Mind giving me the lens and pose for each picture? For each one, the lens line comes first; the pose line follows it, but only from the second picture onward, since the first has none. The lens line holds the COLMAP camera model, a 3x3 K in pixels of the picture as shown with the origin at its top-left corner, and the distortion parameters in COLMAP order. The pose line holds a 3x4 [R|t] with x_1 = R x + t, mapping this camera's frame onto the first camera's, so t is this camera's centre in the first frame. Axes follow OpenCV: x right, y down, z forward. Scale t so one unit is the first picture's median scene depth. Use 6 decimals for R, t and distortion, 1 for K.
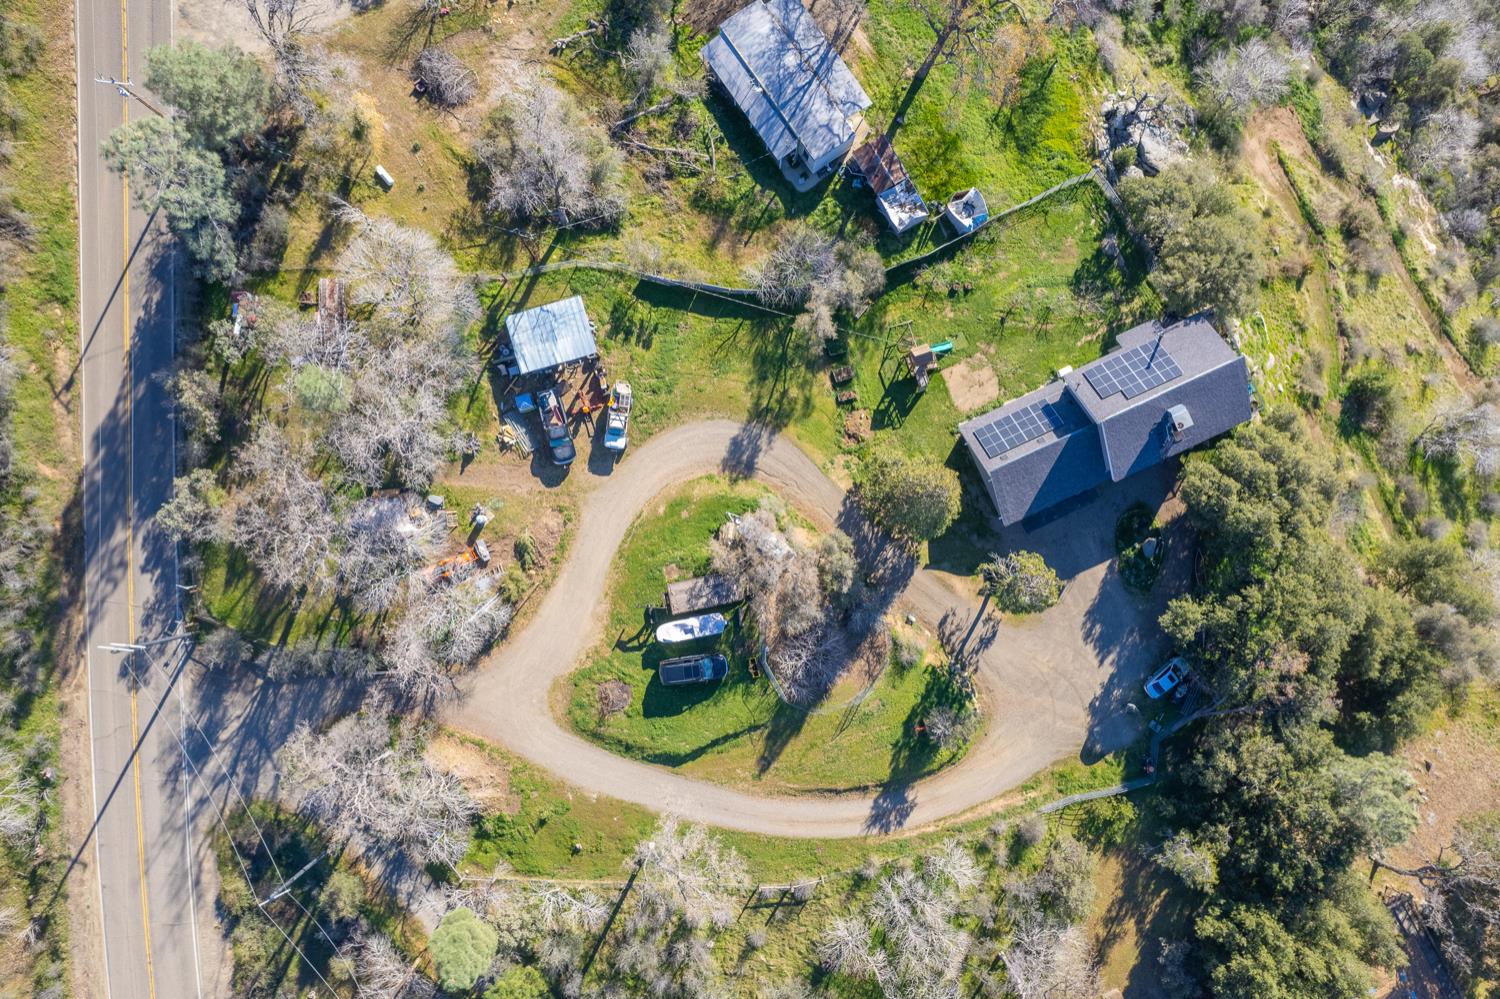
lens RADIAL K [[964.7, 0, 752.4], [0, 964.7, 503.3], [0, 0, 1]] dist [-0.063227, 0.046789]
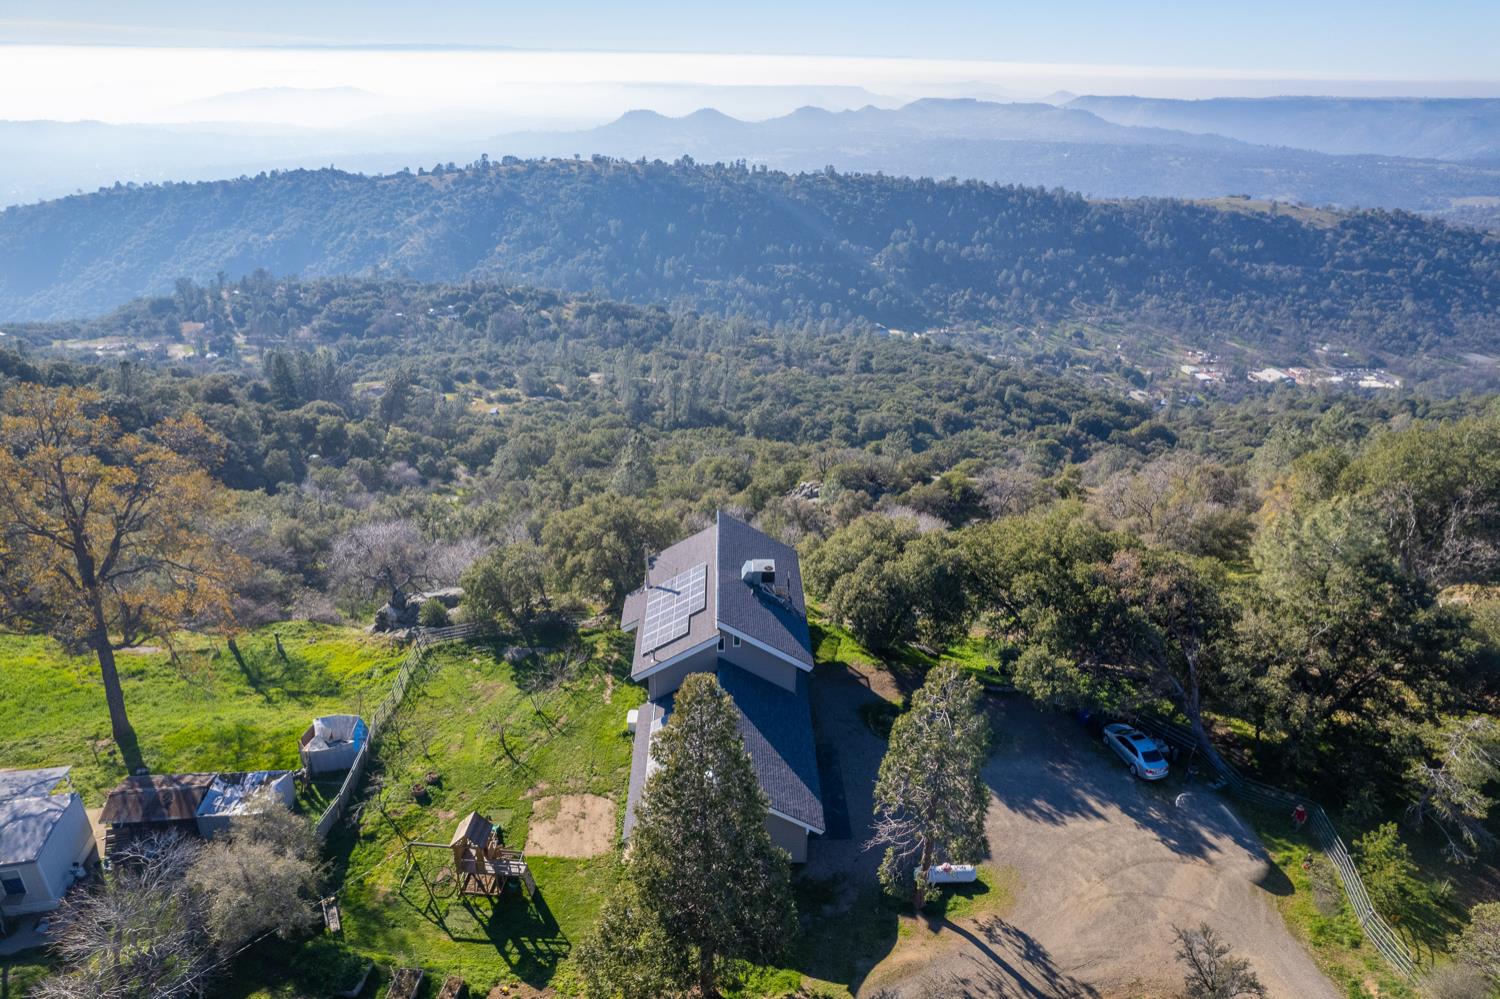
lens RADIAL K [[959.7, 0, 751.2], [0, 959.7, 502.4], [0, 0, 1]] dist [-0.049200, -0.000836]
pose [[0.388798, -0.411578, 0.824281, -0.120007], [0.921001, 0.197294, -0.335906, 0.126854], [-0.024374, 0.889763, 0.455771, 0.568190]]
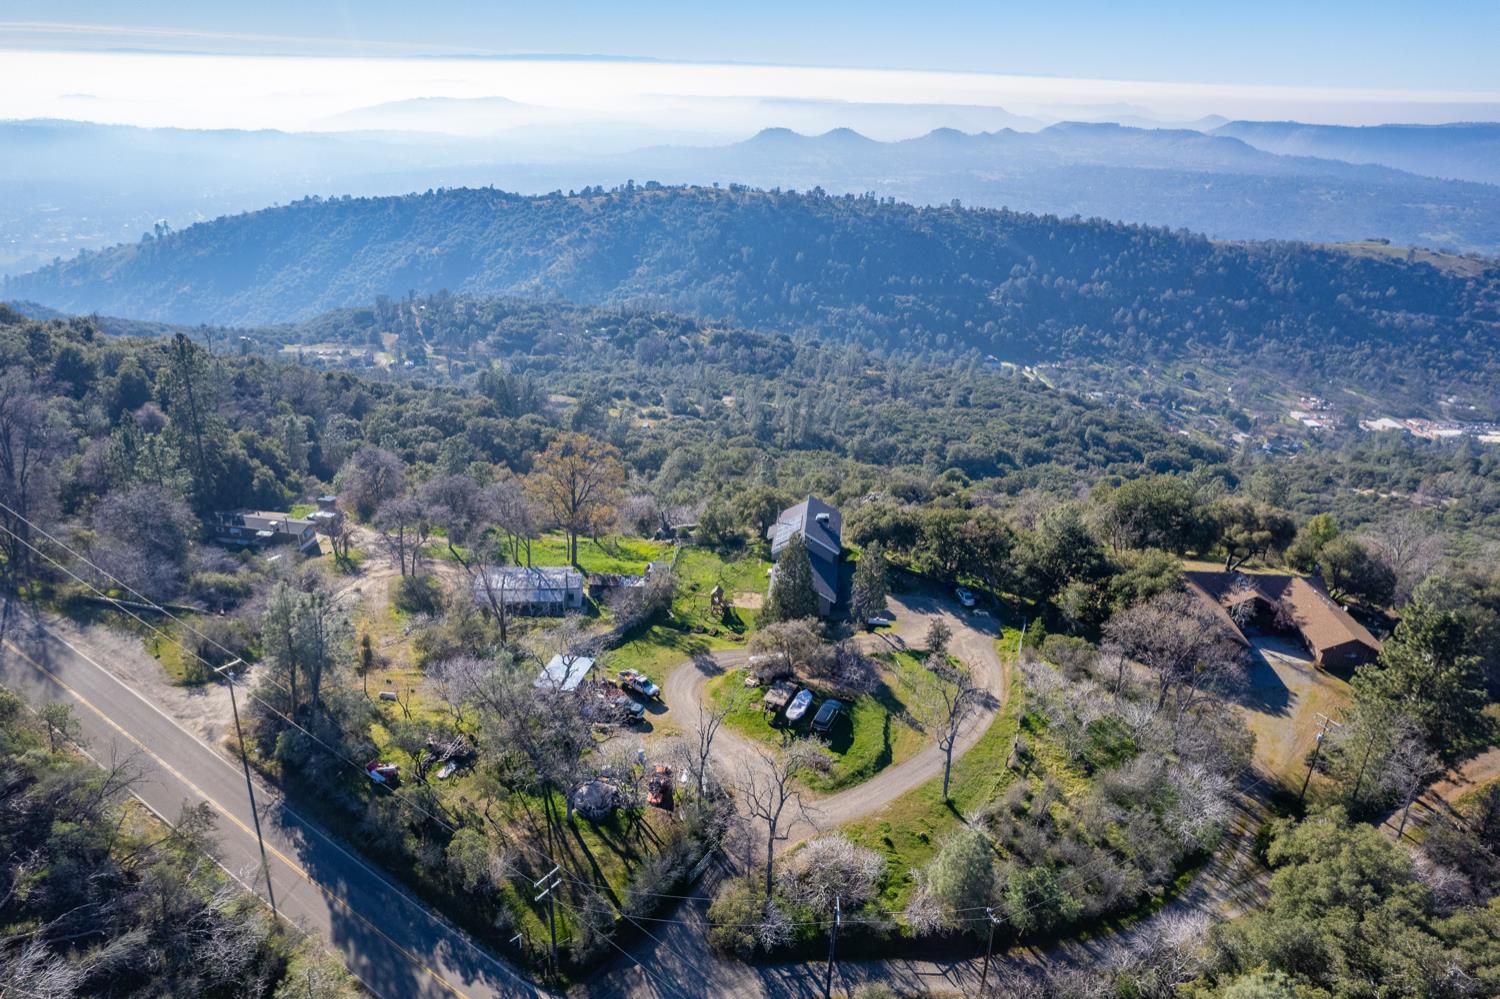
lens RADIAL K [[964.7, 0, 752.4], [0, 964.7, 503.3], [0, 0, 1]] dist [-0.063227, 0.046789]
pose [[0.506356, -0.370338, 0.778751, -0.961665], [0.861813, 0.248423, -0.442226, 0.553868], [-0.029687, 0.895062, 0.444953, 0.140405]]
